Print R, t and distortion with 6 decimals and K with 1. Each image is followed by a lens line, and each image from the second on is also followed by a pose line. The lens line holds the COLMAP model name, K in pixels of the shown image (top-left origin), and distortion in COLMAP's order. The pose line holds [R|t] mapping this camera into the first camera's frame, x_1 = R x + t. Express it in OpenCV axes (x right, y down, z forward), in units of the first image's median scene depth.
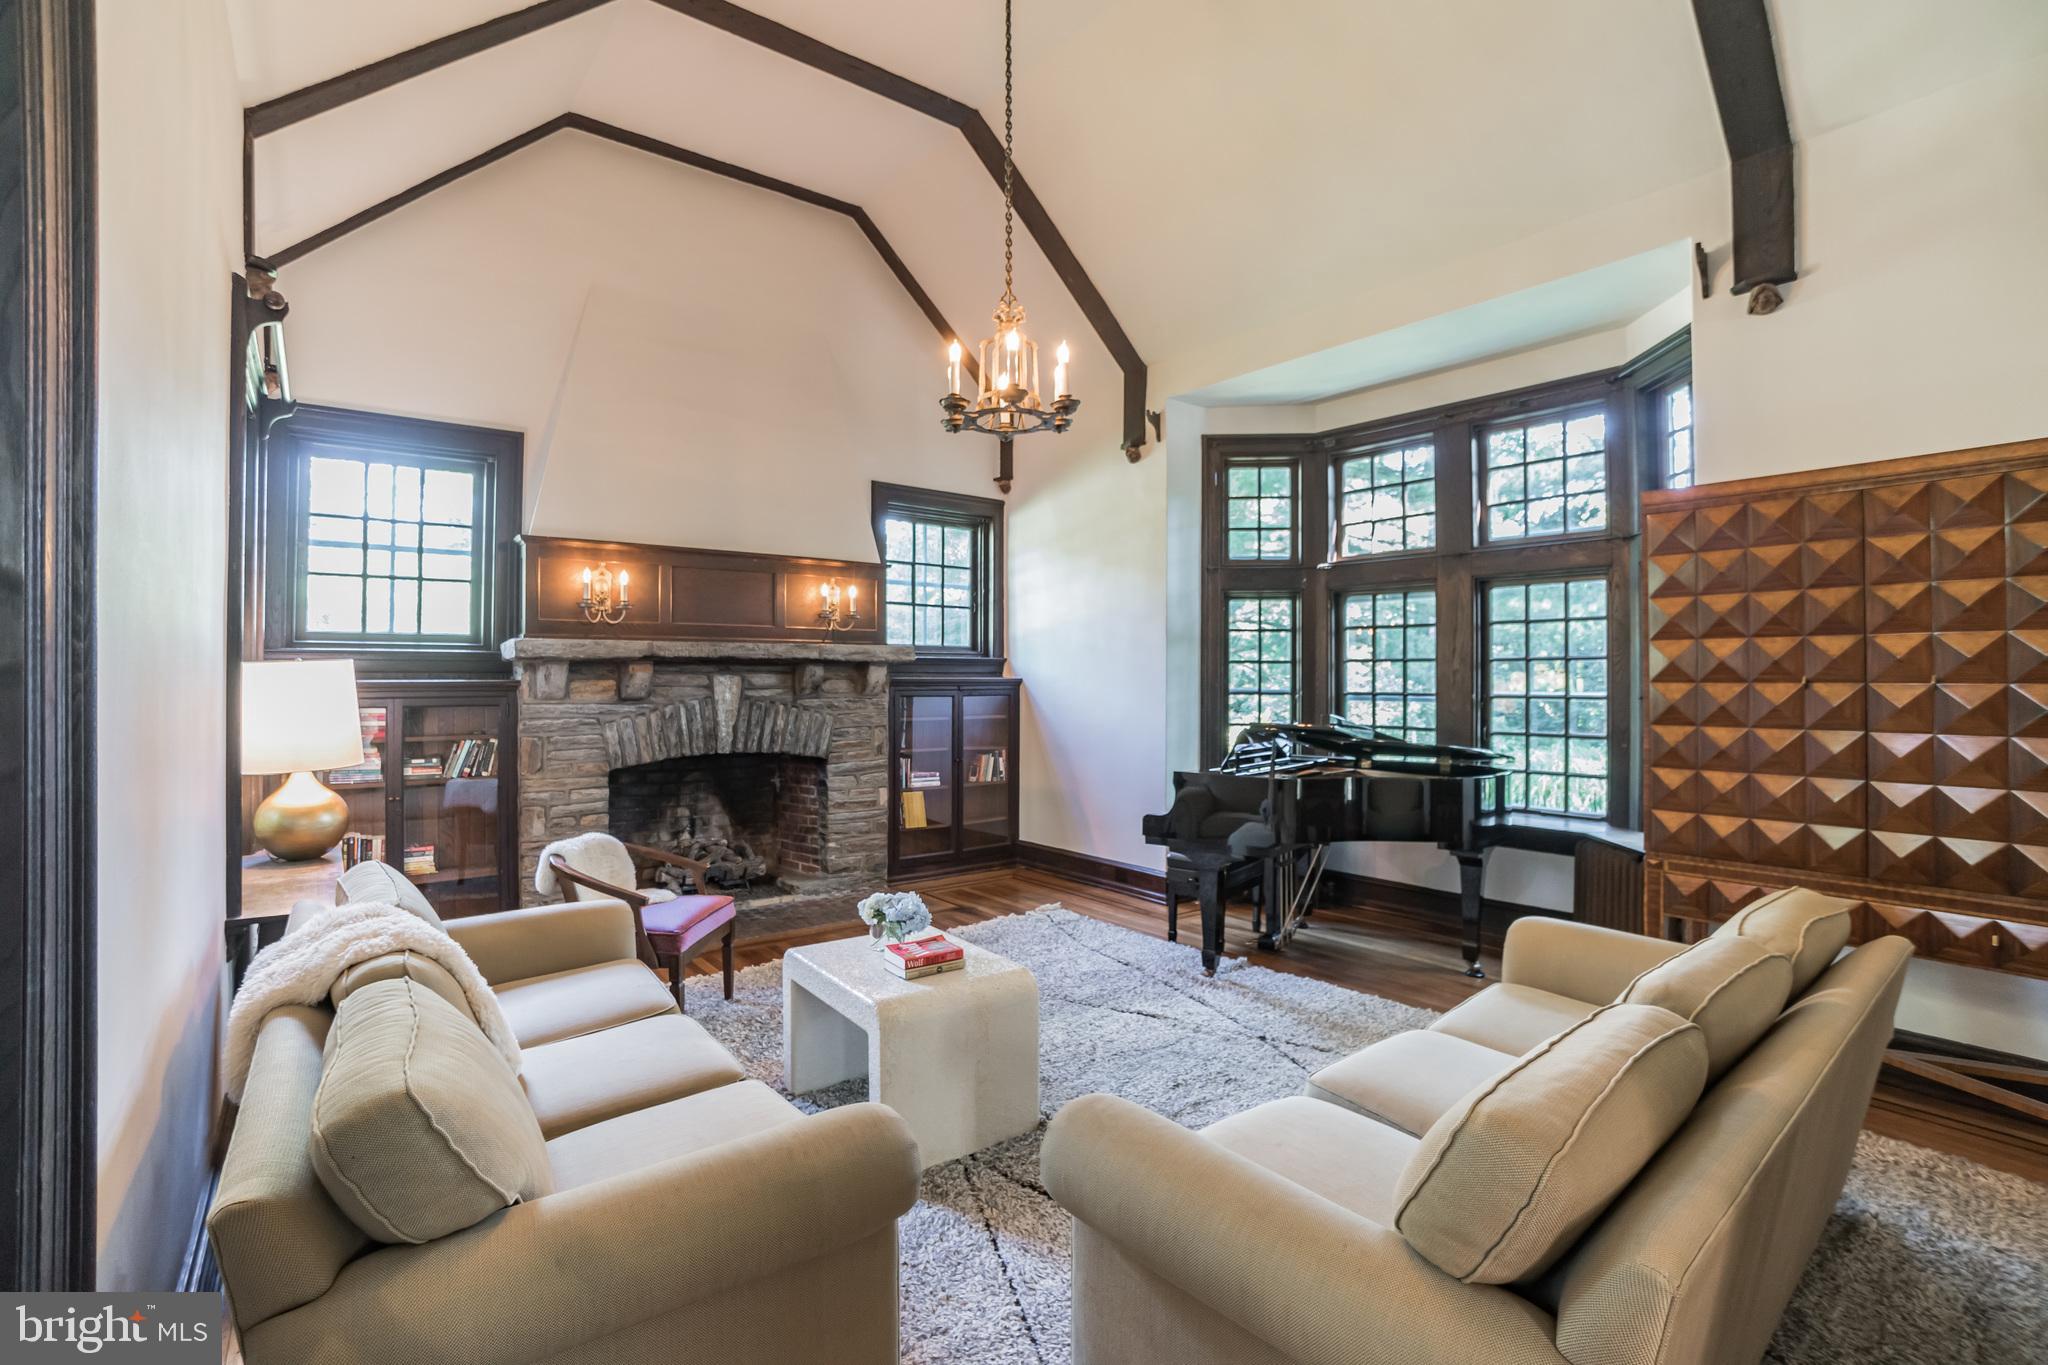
lens RADIAL K [[968.8, 0, 1024.0], [0, 968.8, 682.5], [0, 0, 1]] dist [-0.004534, -0.000779]
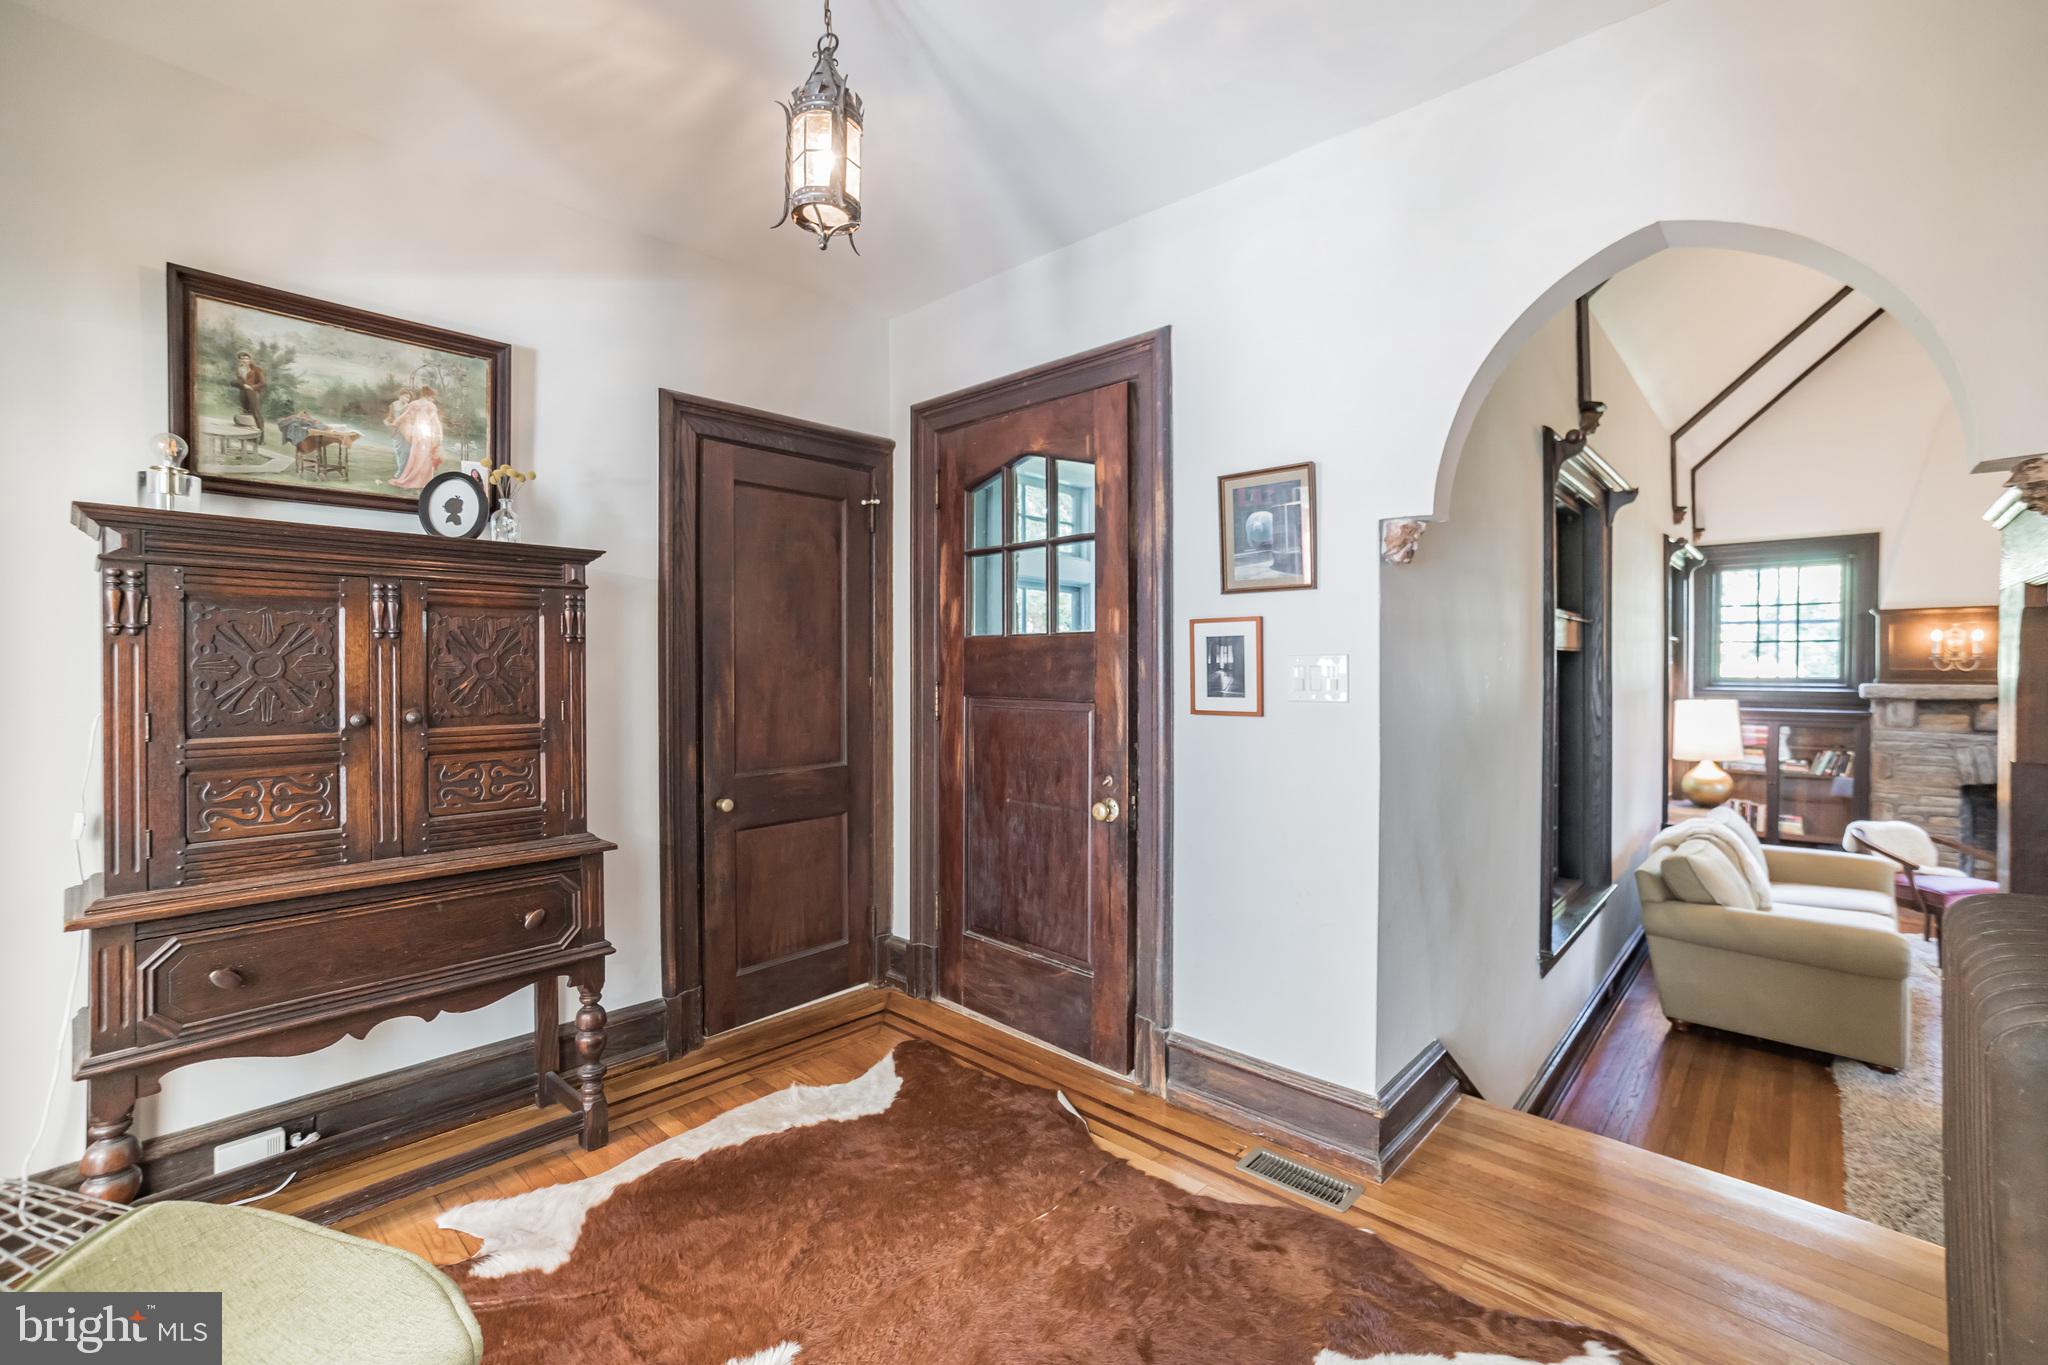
lens RADIAL K [[817.4, 0, 1019.2], [0, 817.4, 649.5], [0, 0, 1]] dist [-0.000844, -0.000217]
pose [[0.176403, -0.016485, -0.984180, 0.441918], [-0.005901, 0.999824, -0.017805, -0.065728], [0.984300, 0.008949, 0.176275, -0.451884]]
